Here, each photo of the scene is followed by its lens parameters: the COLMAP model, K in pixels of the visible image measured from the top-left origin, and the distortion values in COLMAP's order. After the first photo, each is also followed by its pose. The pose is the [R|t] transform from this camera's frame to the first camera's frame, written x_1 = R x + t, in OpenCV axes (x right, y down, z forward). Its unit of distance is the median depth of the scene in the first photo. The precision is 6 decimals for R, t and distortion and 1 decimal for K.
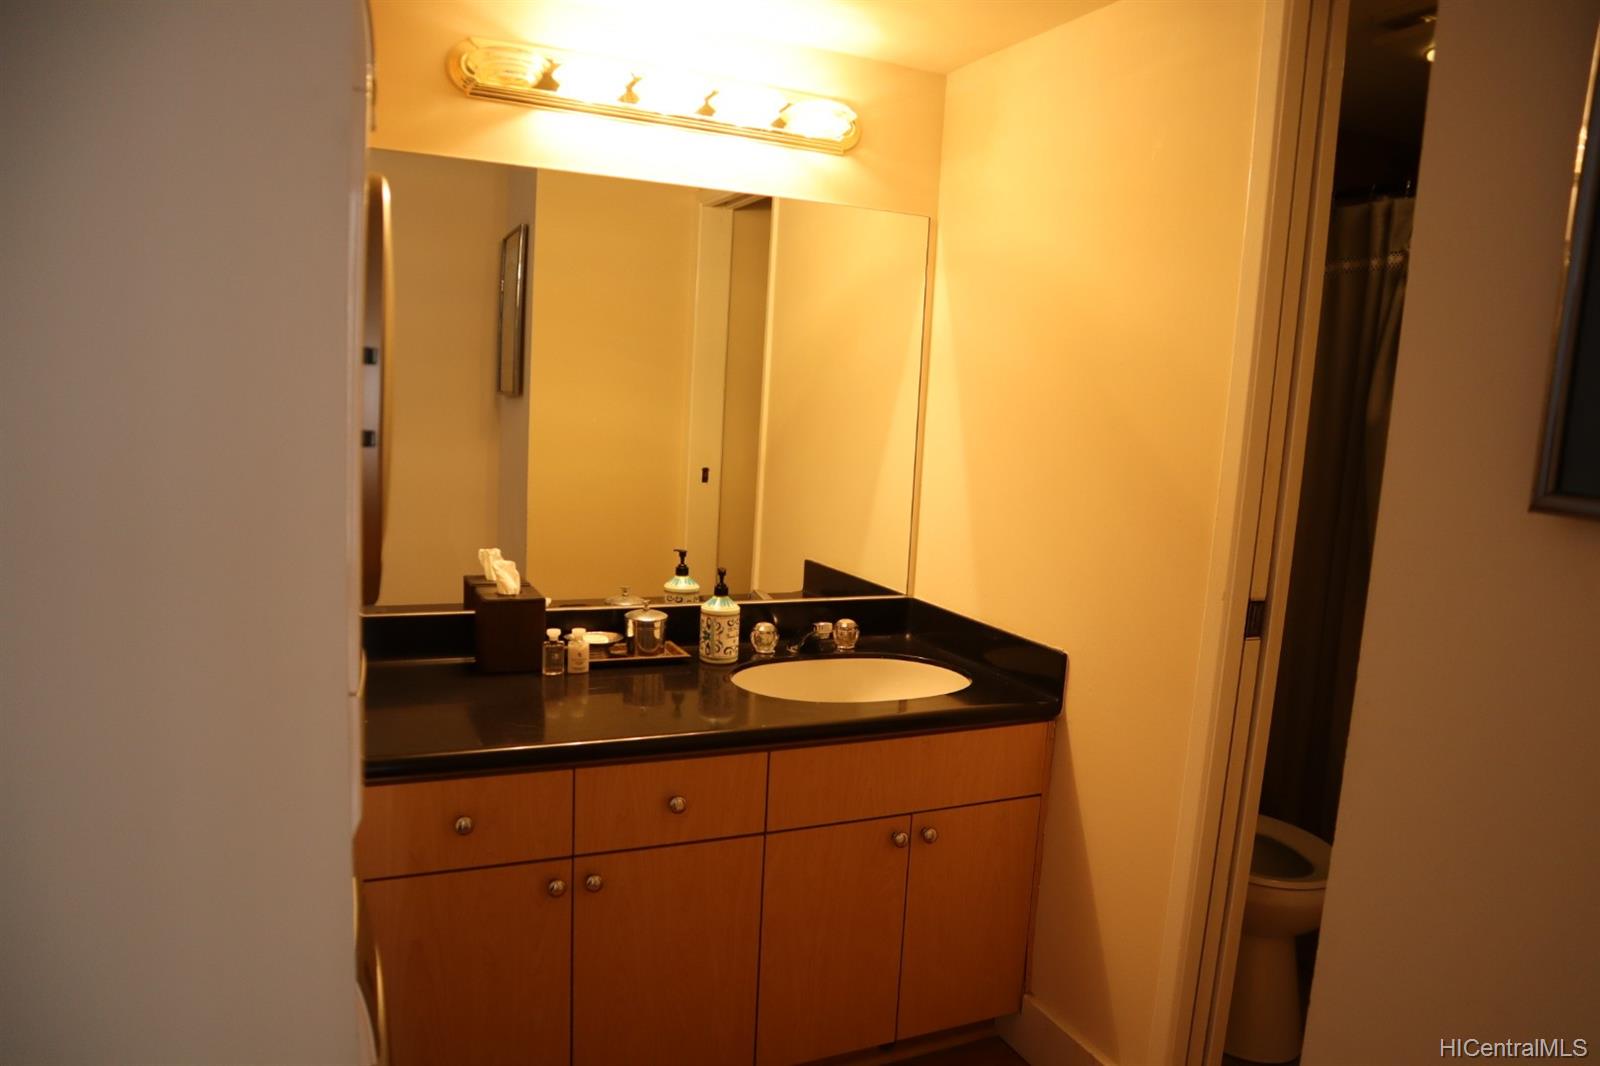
lens RADIAL K [[1100.3, 0, 793.2], [0, 1100.3, 550.7], [0, 0, 1]] dist [-0.130699, 0.076360]
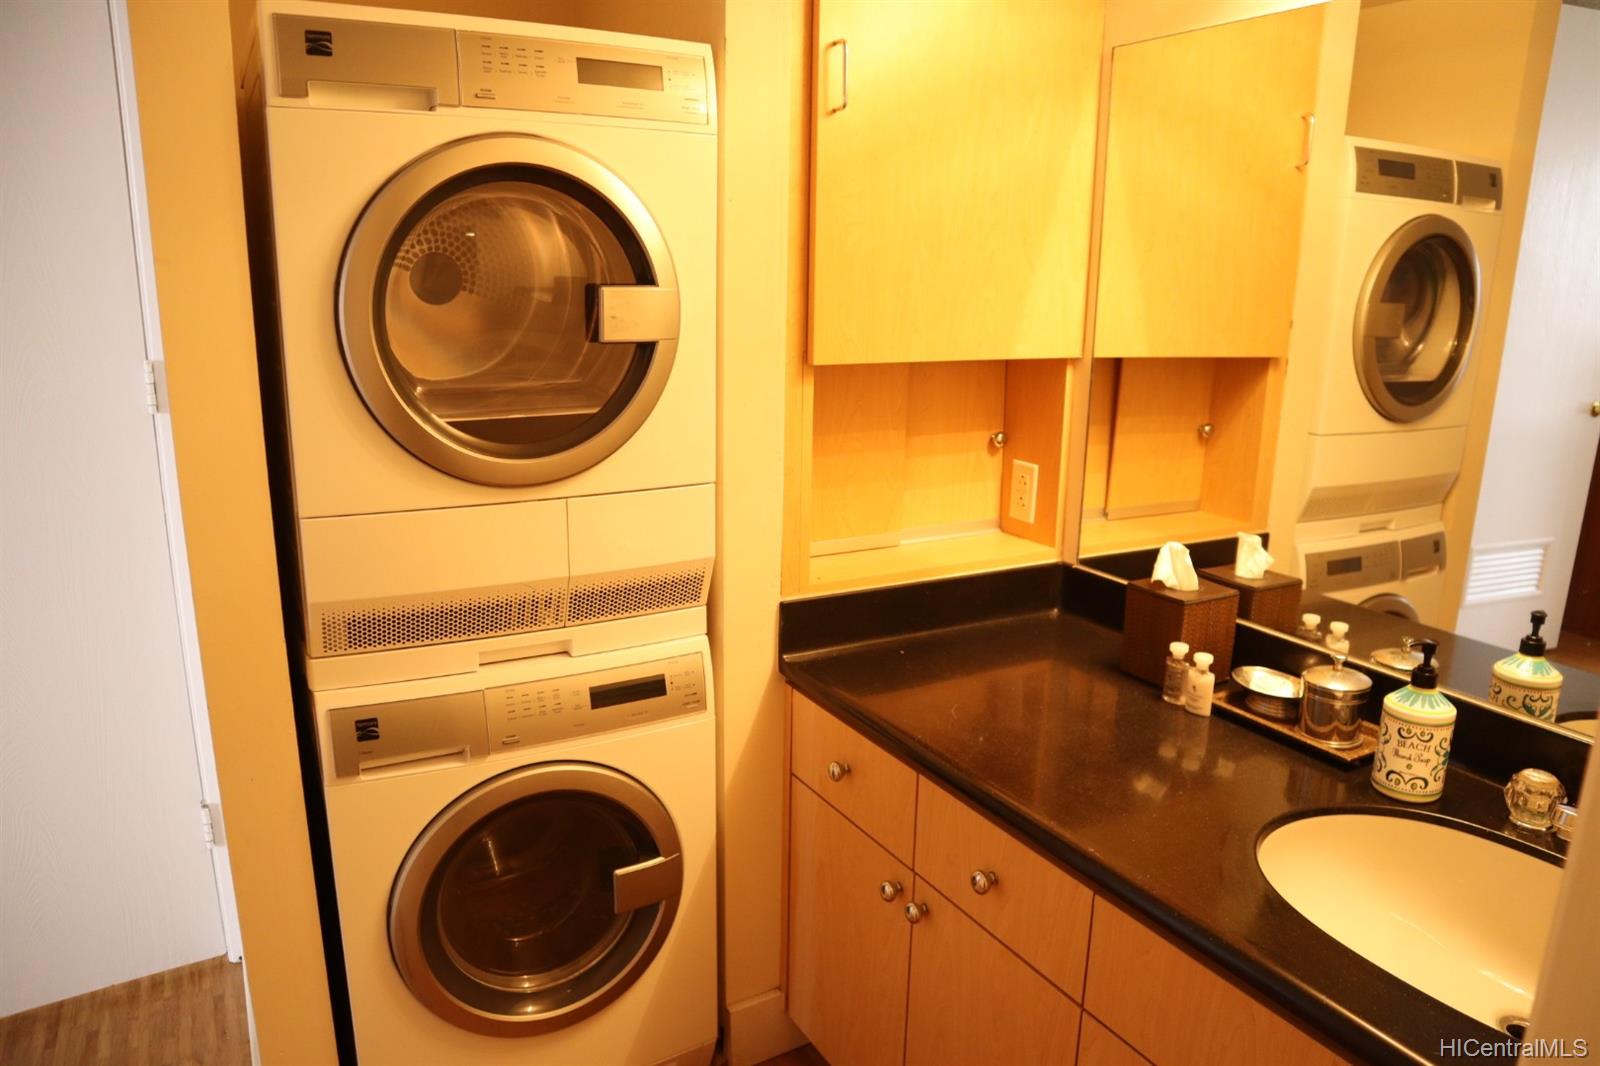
lens RADIAL K [[1100.3, 0, 793.2], [0, 1100.3, 550.7], [0, 0, 1]] dist [-0.130699, 0.076360]
pose [[0.064531, 0.195778, -0.978523, 0.448076], [-0.158590, 0.970117, 0.183637, -0.078440], [0.985233, 0.143334, 0.093651, 0.619113]]
